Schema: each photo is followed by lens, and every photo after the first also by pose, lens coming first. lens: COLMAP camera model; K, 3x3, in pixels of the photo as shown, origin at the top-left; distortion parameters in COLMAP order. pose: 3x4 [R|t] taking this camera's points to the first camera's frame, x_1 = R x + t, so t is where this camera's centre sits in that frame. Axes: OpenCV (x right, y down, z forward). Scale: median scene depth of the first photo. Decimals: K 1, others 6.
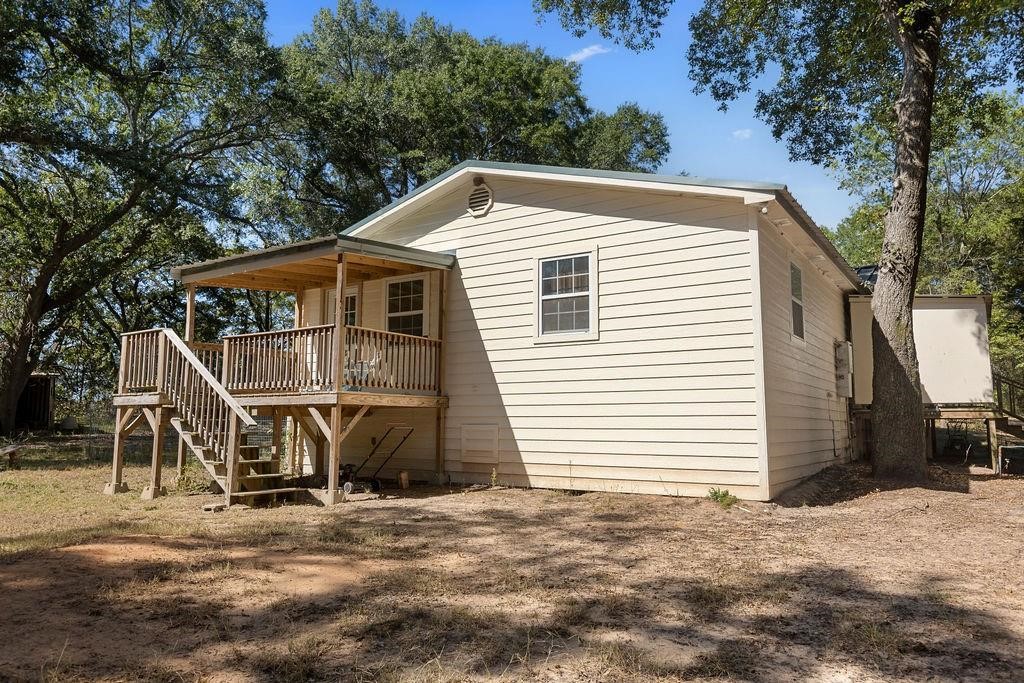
lens RADIAL K [[702.3, 0, 512.0], [0, 702.3, 341.5], [0, 0, 1]] dist [-0.003934, -0.000598]
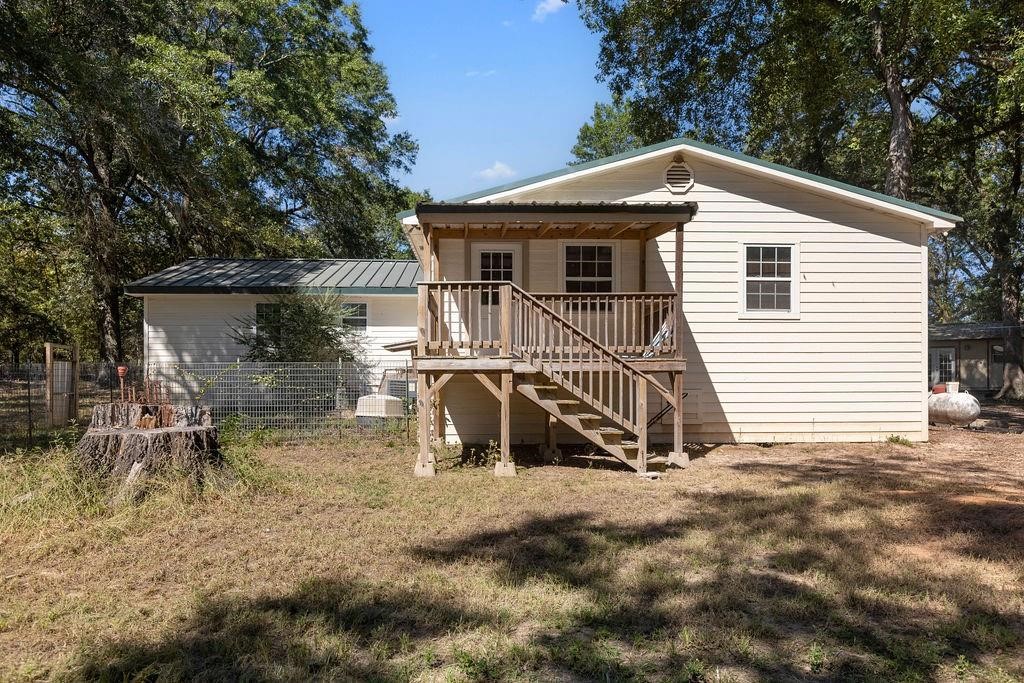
lens RADIAL K [[718.1, 0, 508.6], [0, 718.1, 383.6], [0, 0, 1]] dist [0.017289, -0.000129]
pose [[0.807953, -0.003798, 0.589235, -0.959090], [-0.063656, 0.993564, 0.093689, 0.021973], [-0.585799, -0.113205, 0.802511, 0.269961]]
